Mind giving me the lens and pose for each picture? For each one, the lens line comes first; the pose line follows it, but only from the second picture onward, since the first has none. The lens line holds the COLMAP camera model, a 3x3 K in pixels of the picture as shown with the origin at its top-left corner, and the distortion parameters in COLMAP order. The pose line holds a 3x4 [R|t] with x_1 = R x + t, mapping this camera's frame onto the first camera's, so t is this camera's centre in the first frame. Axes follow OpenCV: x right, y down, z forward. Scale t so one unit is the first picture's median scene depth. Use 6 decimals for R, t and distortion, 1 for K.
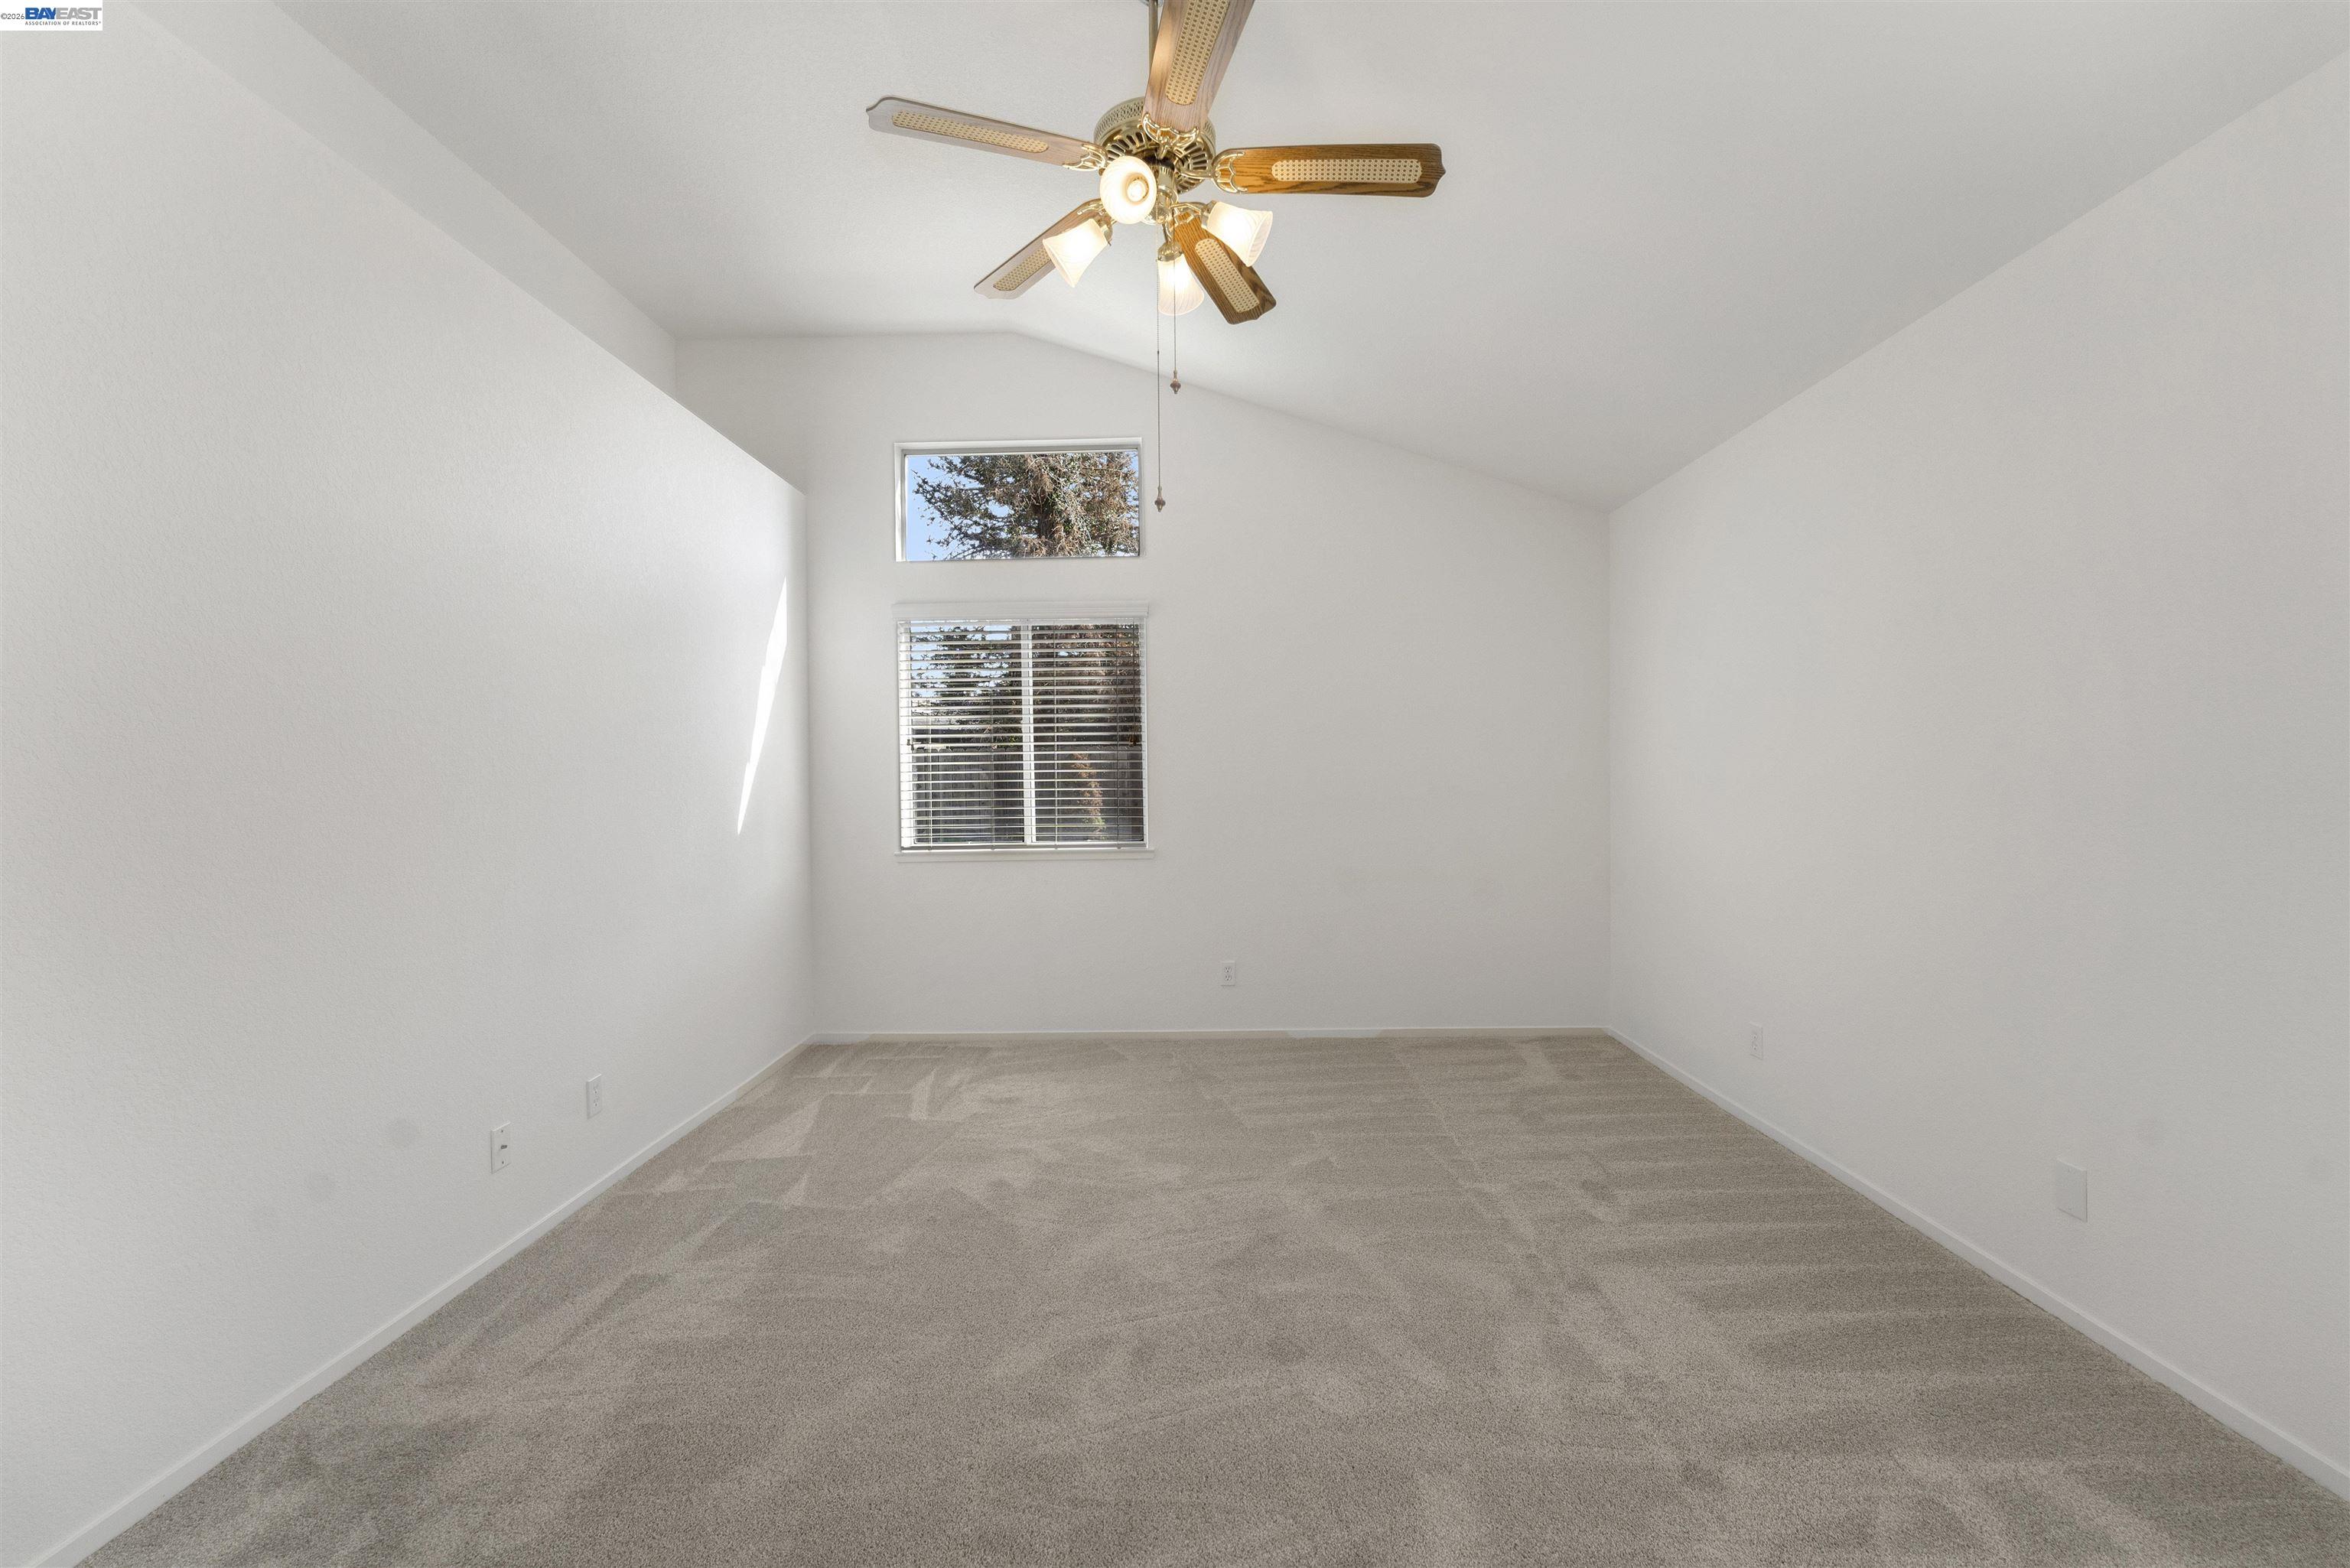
lens RADIAL K [[973.1, 0, 1167.5], [0, 973.1, 781.8], [0, 0, 1]] dist [0.001914, -0.000341]
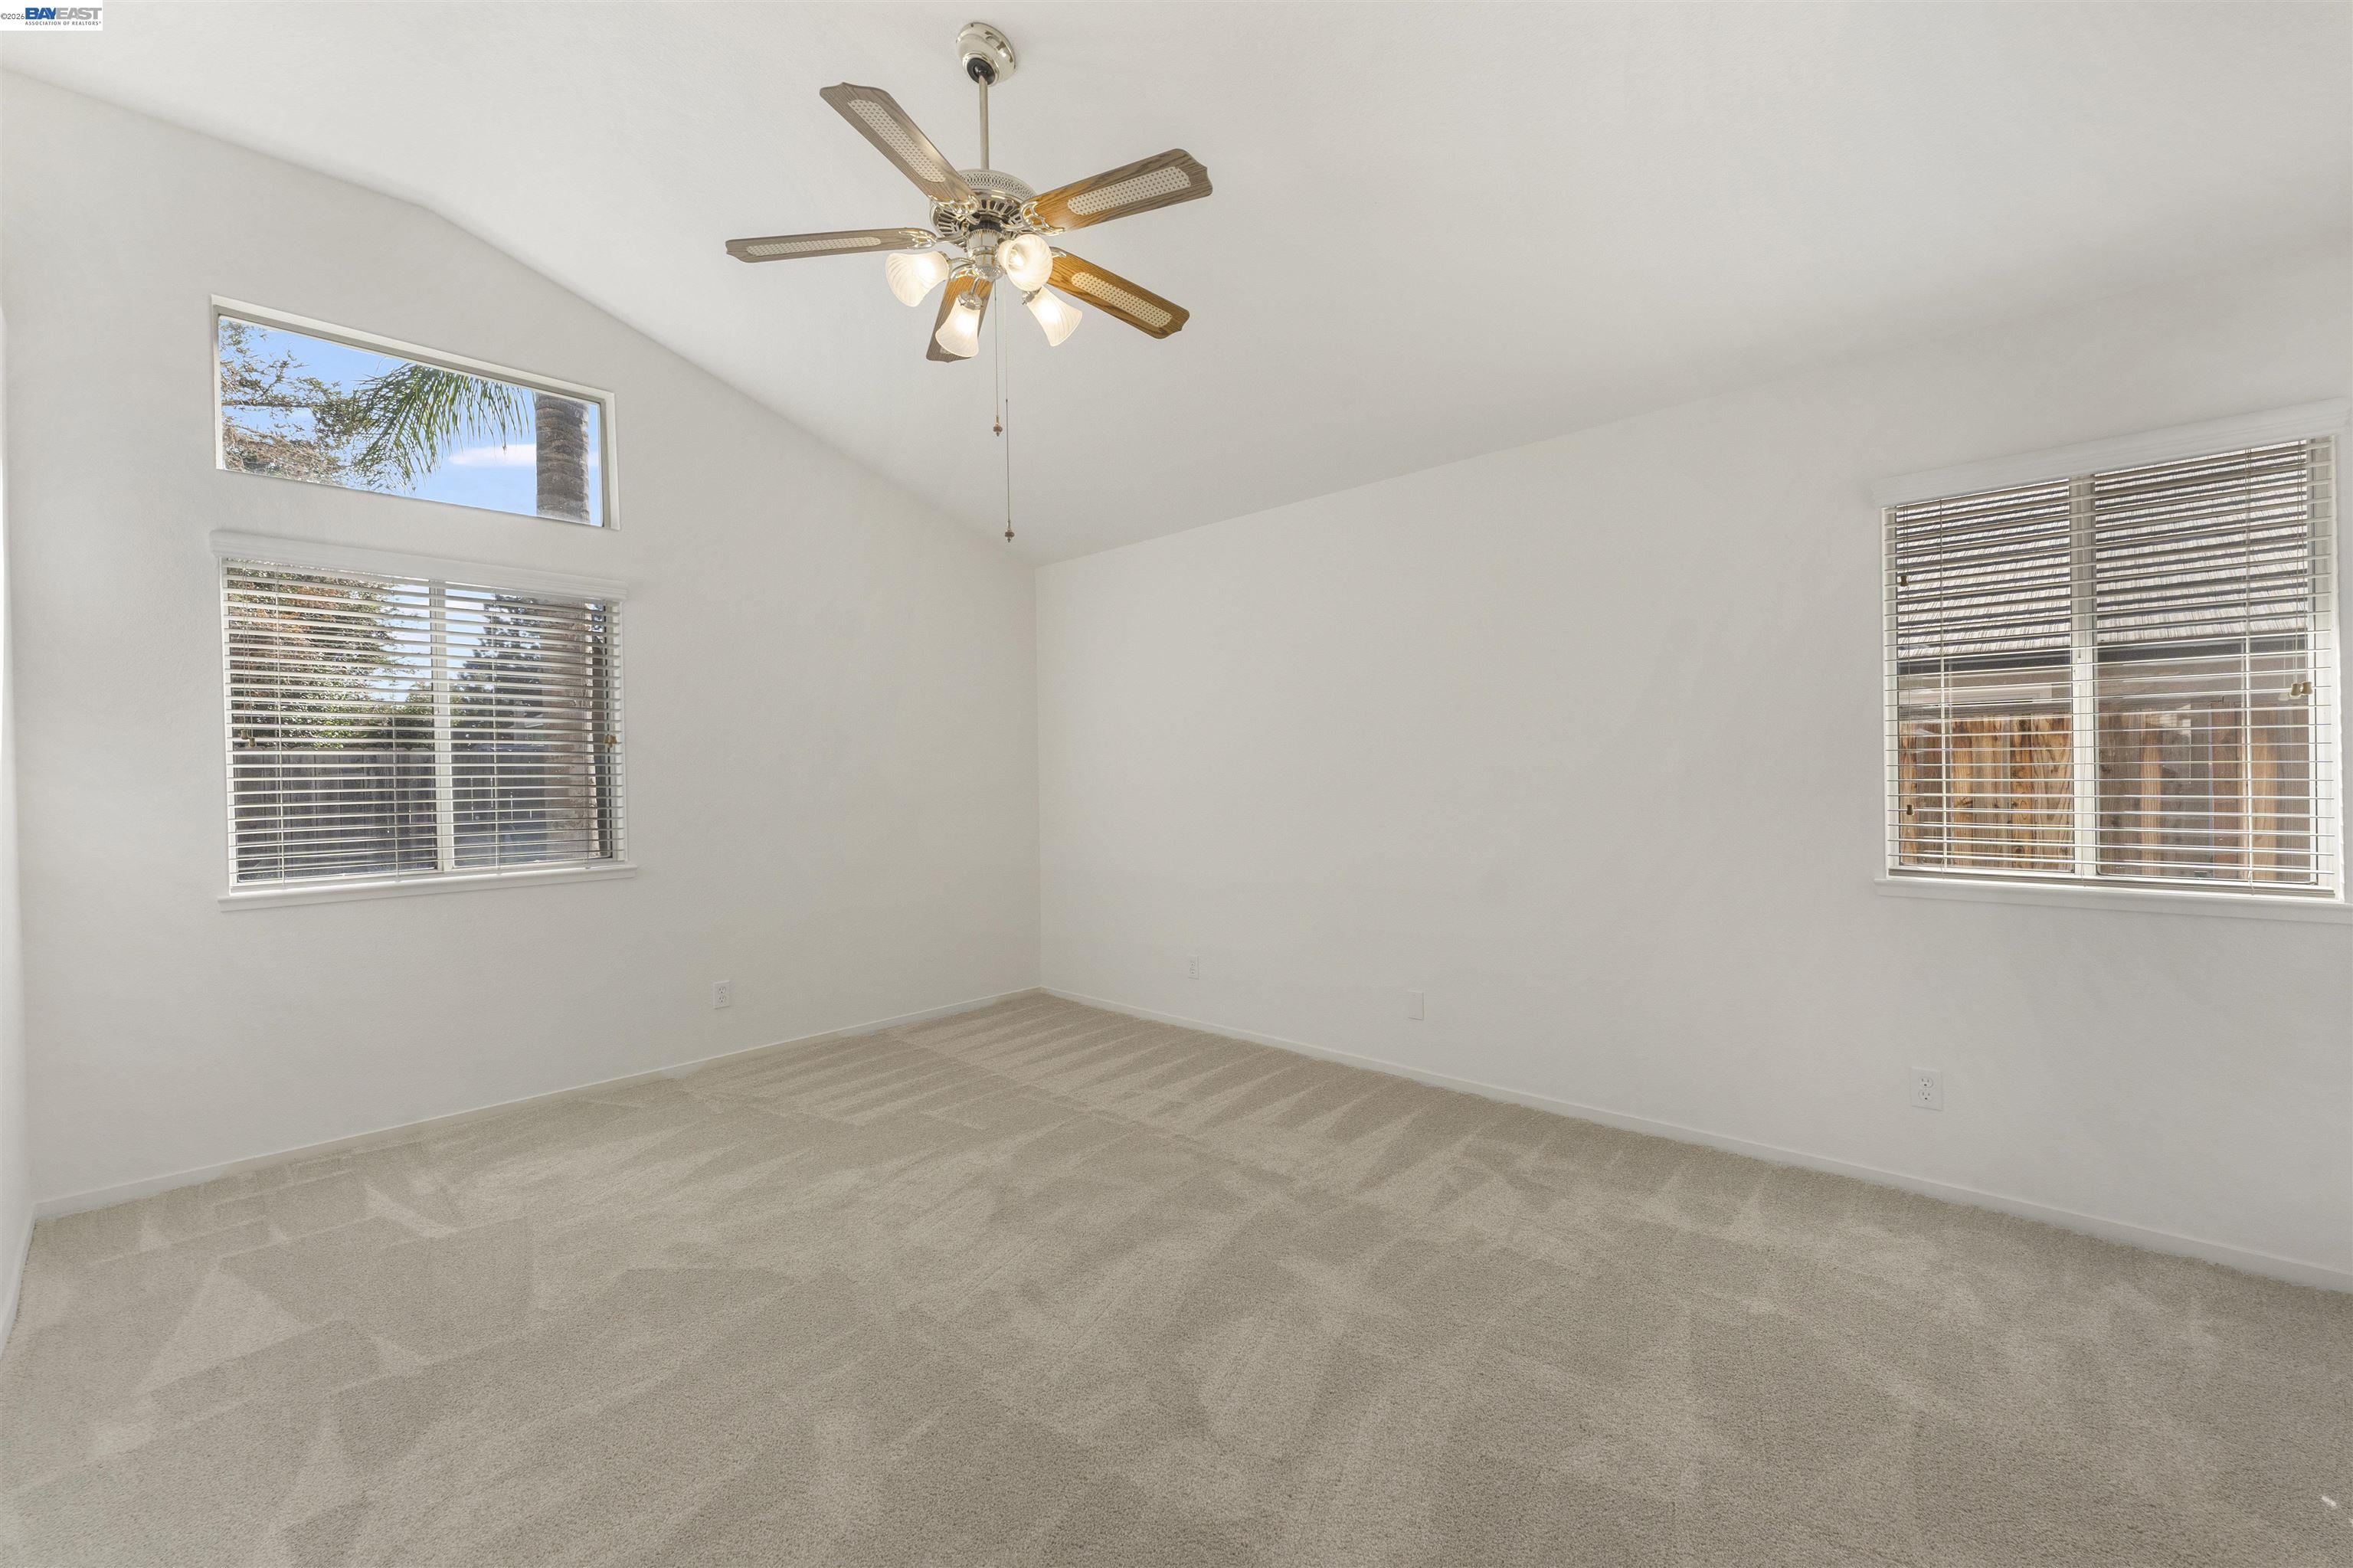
lens RADIAL K [[974.4, 0, 1169.0], [0, 974.4, 781.8], [0, 0, 1]] dist [0.001914, -0.000341]
pose [[0.672939, -0.004506, 0.739684, -0.439414], [0.010260, 0.999942, -0.003243, 0.001390], [-0.739627, 0.009772, 0.672946, 0.067699]]
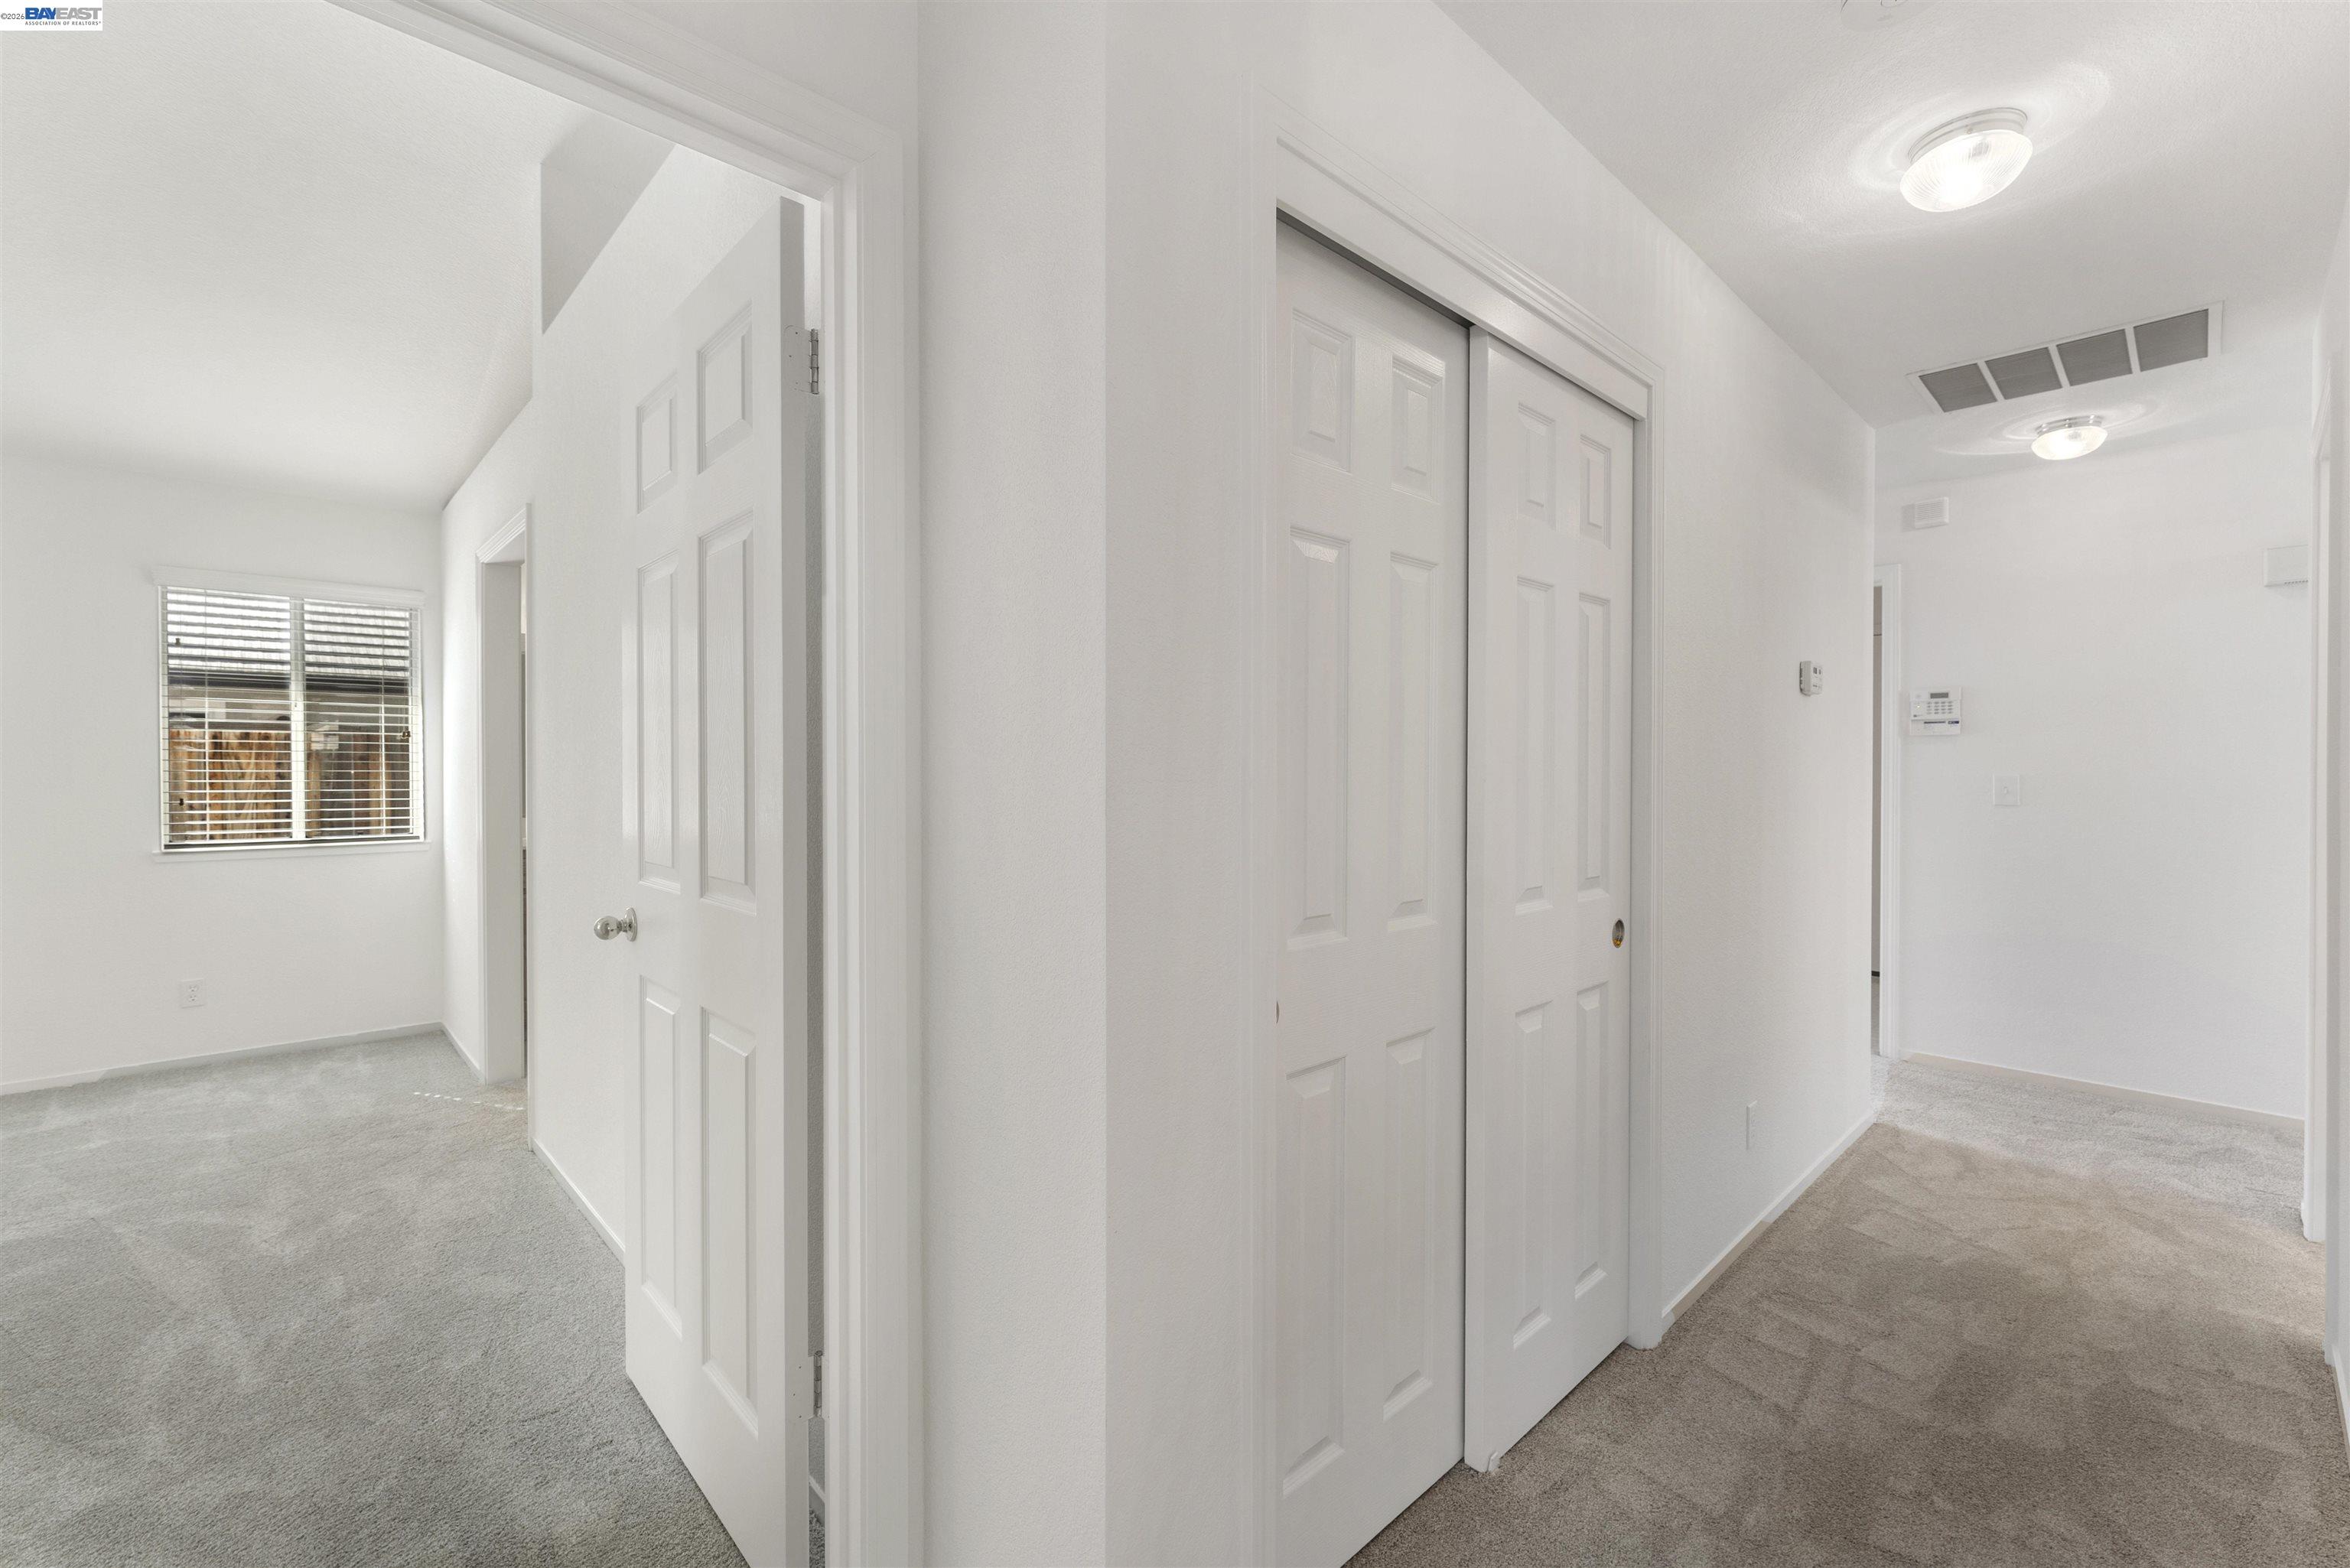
lens RADIAL K [[973.1, 0, 1167.5], [0, 973.1, 781.8], [0, 0, 1]] dist [0.001914, -0.000341]
pose [[-0.707058, -0.002223, 0.707152, -1.062301], [0.006672, 0.999930, 0.009814, 0.000732], [-0.707124, 0.011657, -0.706993, 0.144587]]
